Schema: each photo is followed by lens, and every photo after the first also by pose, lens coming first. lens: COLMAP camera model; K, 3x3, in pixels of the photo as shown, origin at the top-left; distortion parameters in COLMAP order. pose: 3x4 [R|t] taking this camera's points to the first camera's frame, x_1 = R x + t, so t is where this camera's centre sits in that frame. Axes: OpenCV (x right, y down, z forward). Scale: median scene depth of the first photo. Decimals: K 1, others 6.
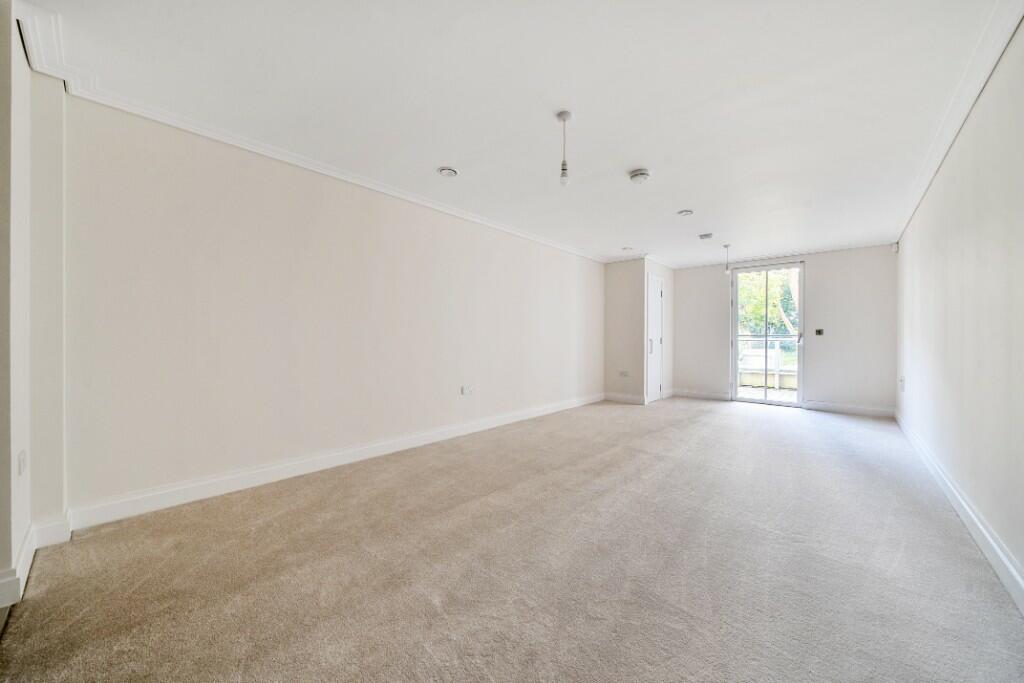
lens RADIAL K [[376.0, 0, 509.9], [0, 376.0, 338.8], [0, 0, 1]] dist [0.001856, 0.000059]
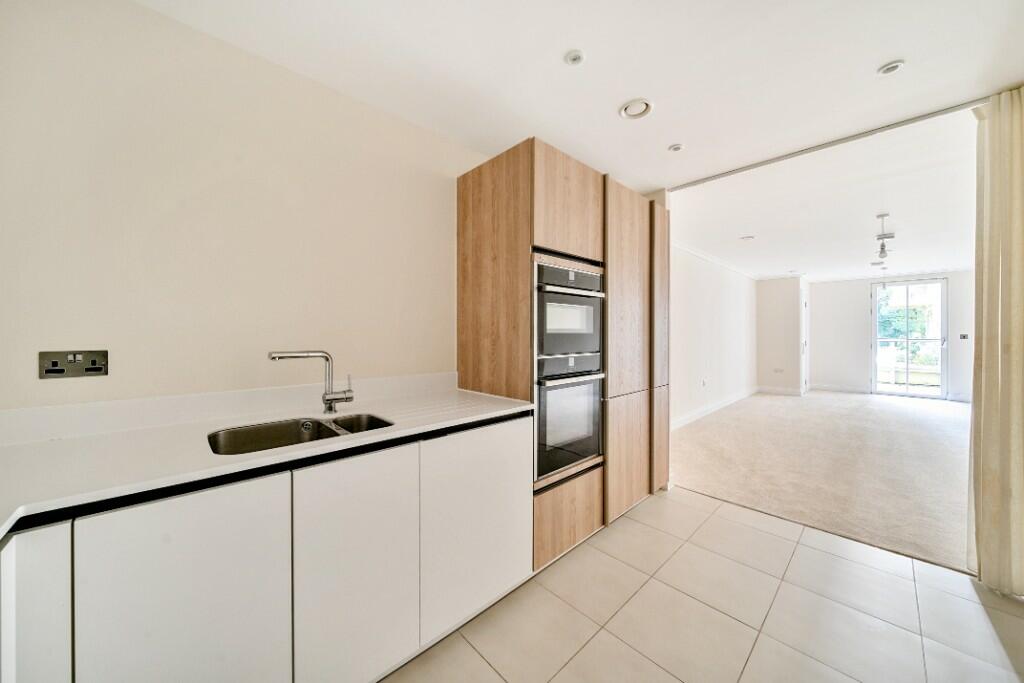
lens RADIAL K [[358.2, 0, 512.8], [0, 358.2, 333.7], [0, 0, 1]] dist [-0.000588, -0.000153]
pose [[0.995413, -0.004978, -0.095540, -0.450769], [0.005369, 0.999978, 0.003832, -0.037459], [0.095519, -0.004328, 0.995418, -0.247966]]
